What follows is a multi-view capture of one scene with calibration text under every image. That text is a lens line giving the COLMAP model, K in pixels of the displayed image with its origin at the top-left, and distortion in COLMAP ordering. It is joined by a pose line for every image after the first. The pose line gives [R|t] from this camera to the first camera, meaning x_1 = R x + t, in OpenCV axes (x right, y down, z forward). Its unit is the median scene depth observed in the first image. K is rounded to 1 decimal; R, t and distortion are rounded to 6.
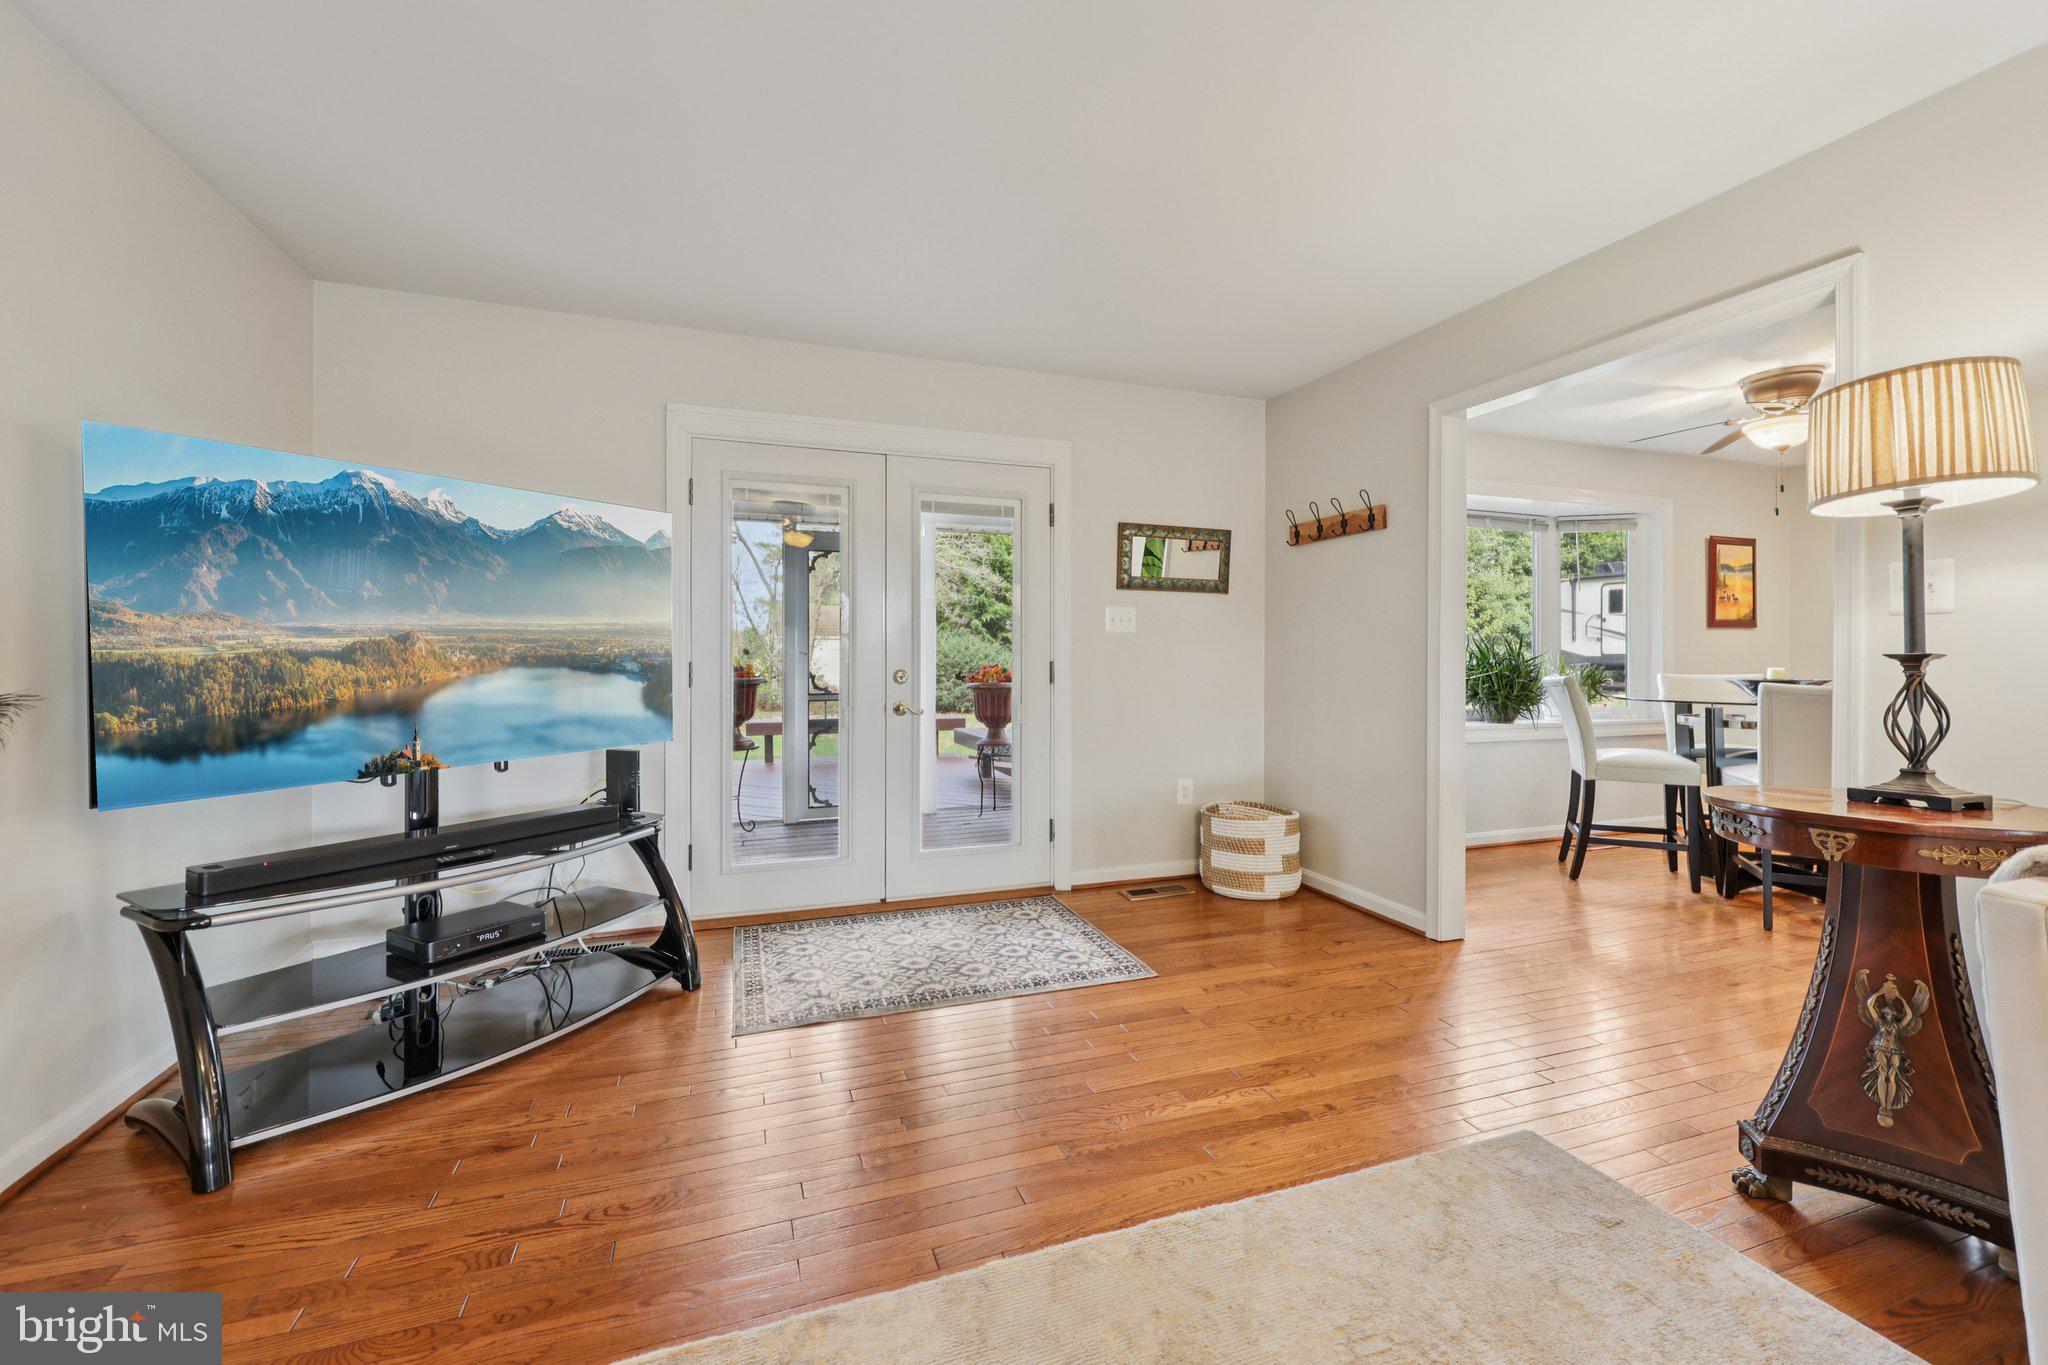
lens RADIAL K [[833.4, 0, 1018.6], [0, 833.4, 655.1], [0, 0, 1]] dist [-0.001156, 0.000805]
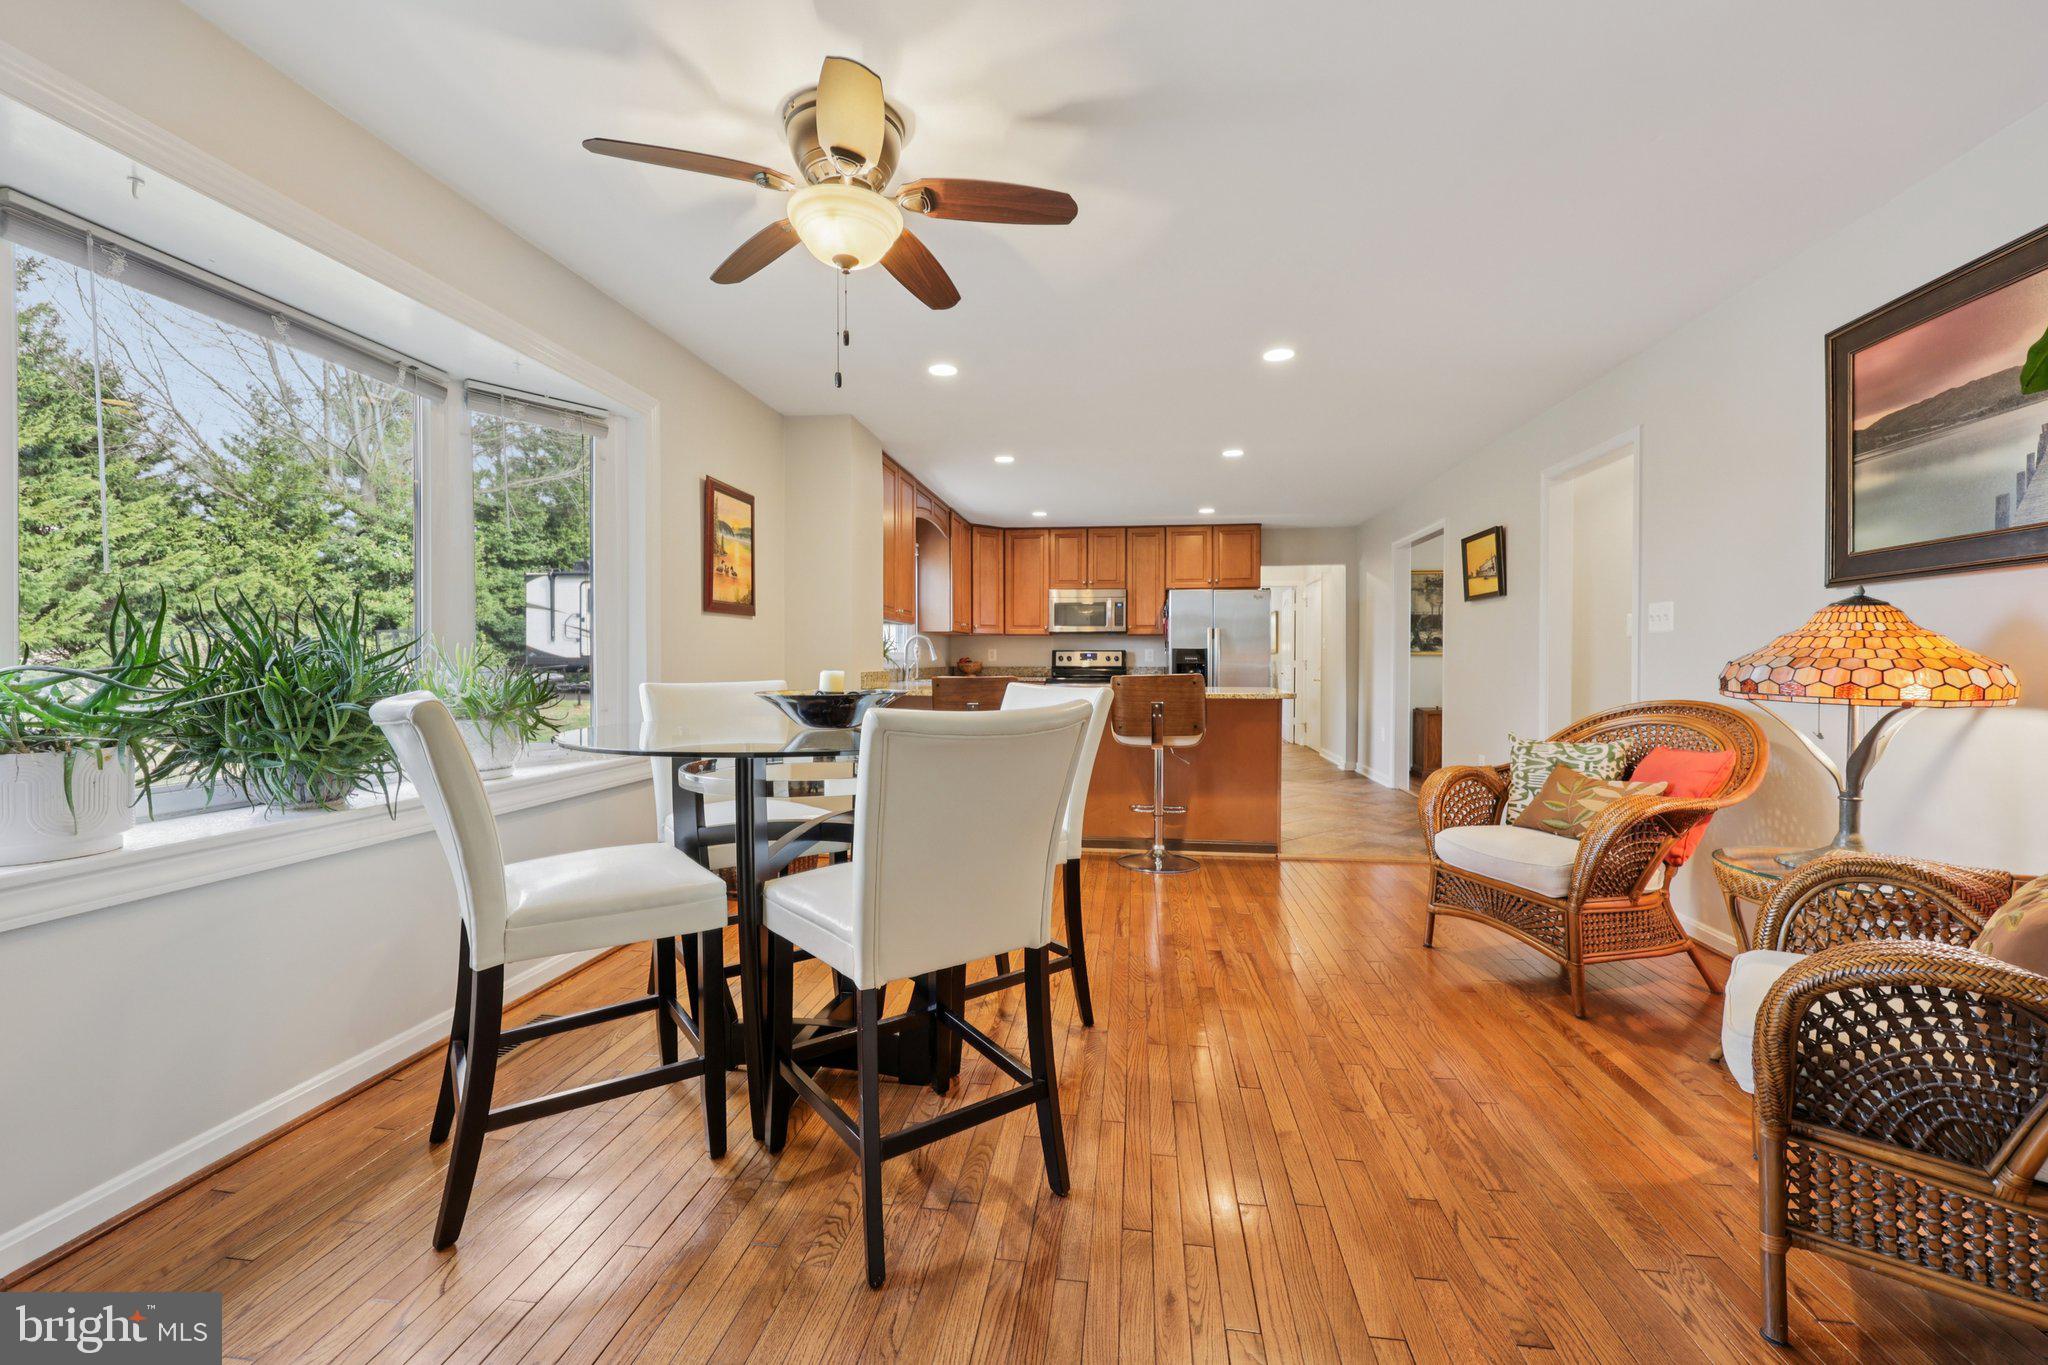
lens RADIAL K [[833.4, 0, 1036.7], [0, 833.4, 670.3], [0, 0, 1]] dist [-0.001156, 0.000805]
pose [[0.447969, -0.007806, 0.894015, 0.477201], [-0.005303, 0.999921, 0.011388, 0.007468], [-0.894033, -0.009842, 0.447892, 0.631225]]
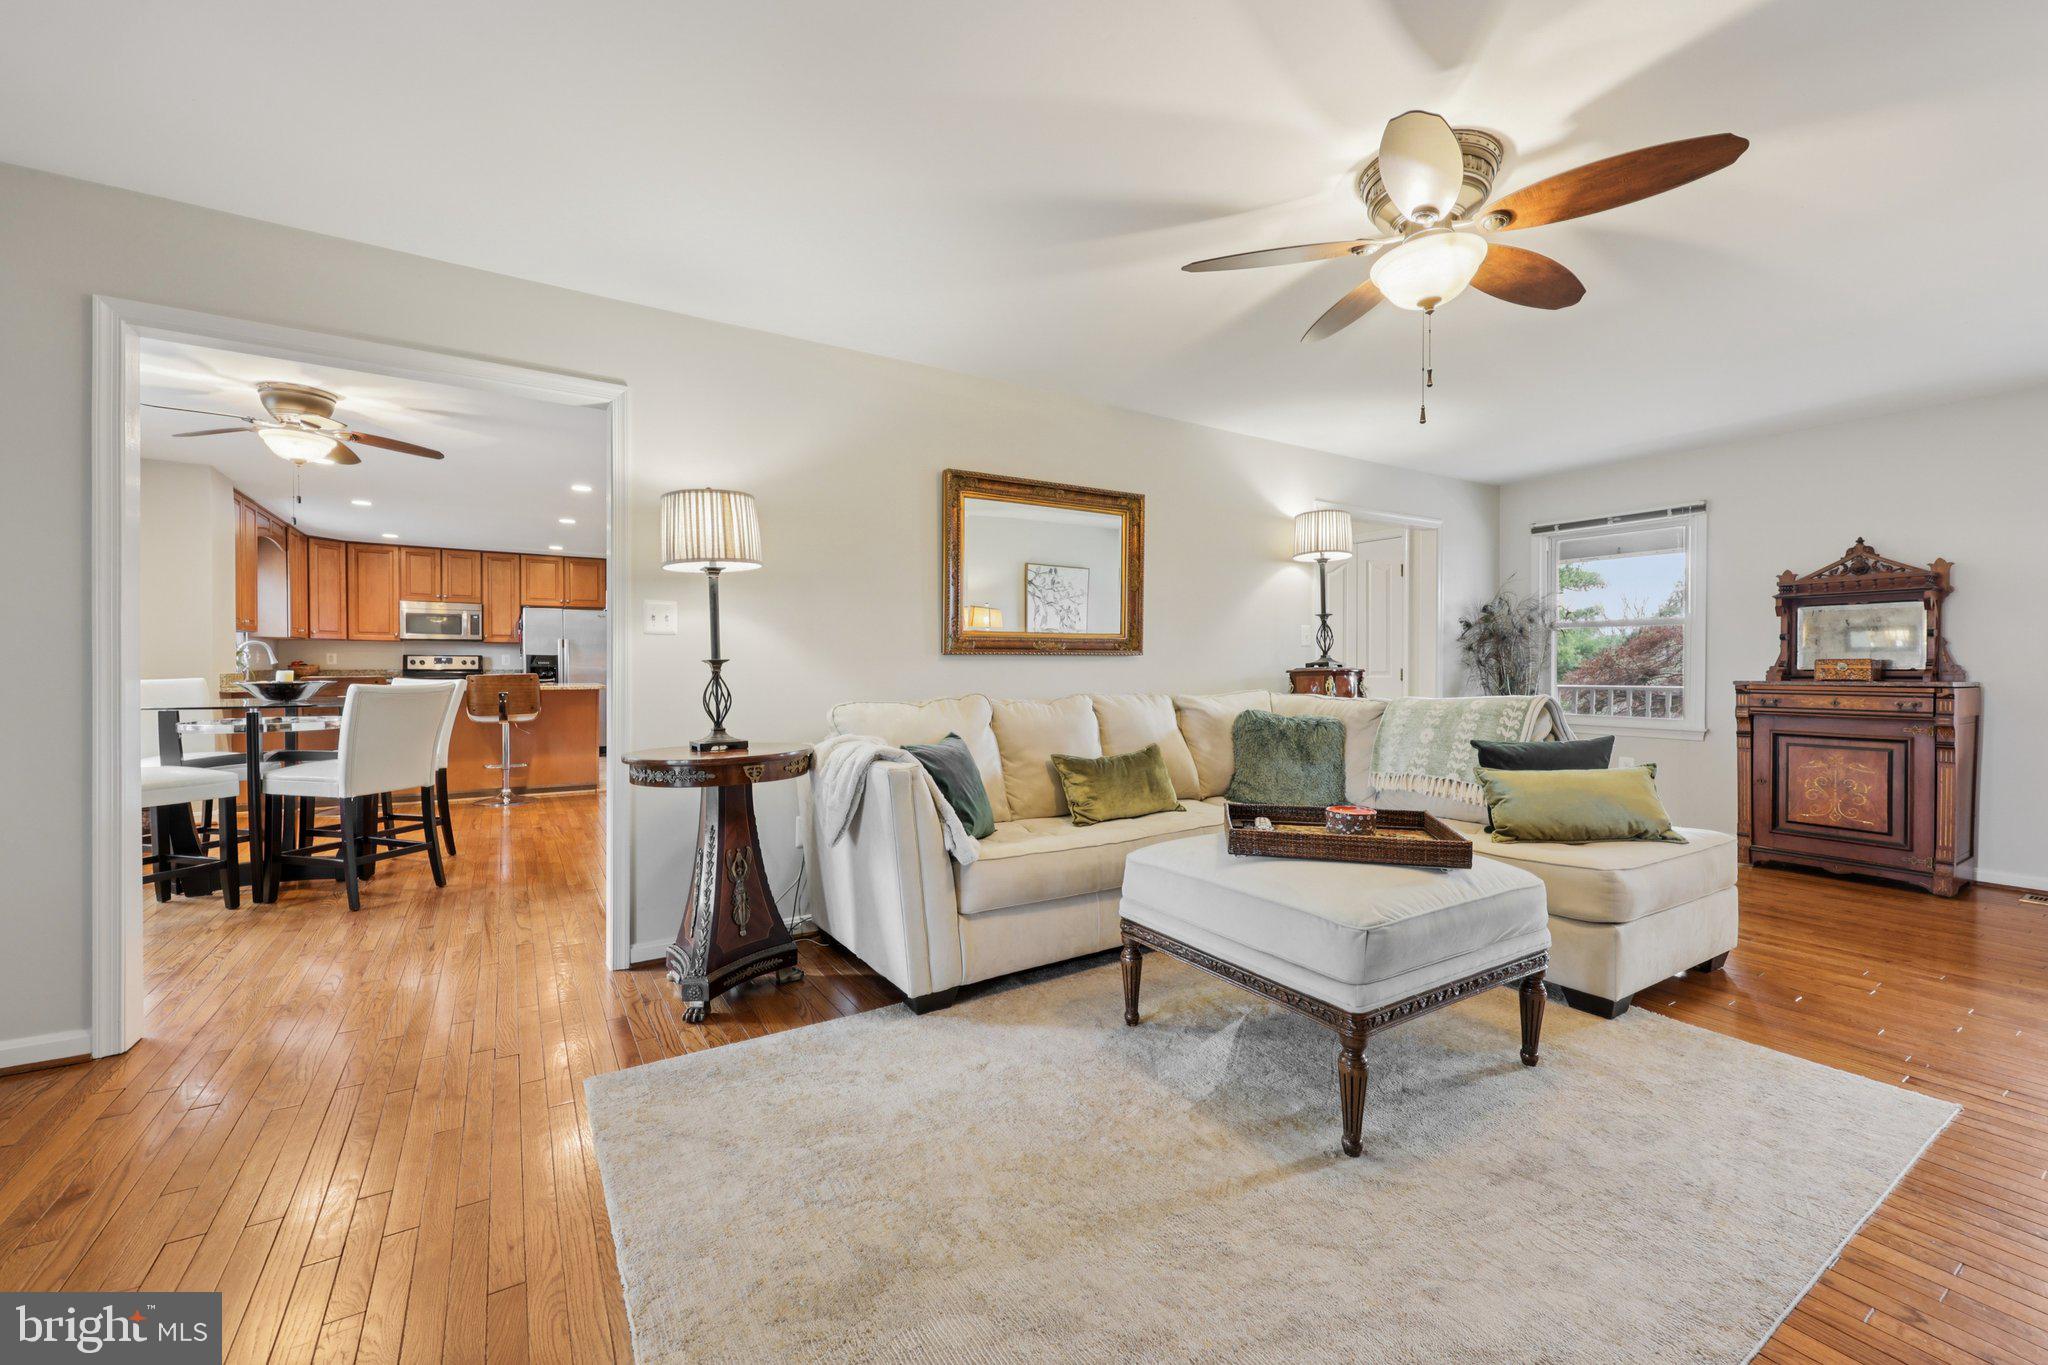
lens RADIAL K [[833.4, 0, 1033.9], [0, 833.4, 676.1], [0, 0, 1]] dist [-0.001156, 0.000805]
pose [[-0.218735, -0.012696, 0.975702, -0.303135], [-0.005509, 0.999915, 0.011776, 0.003133], [-0.975769, -0.002800, -0.218787, 0.318939]]
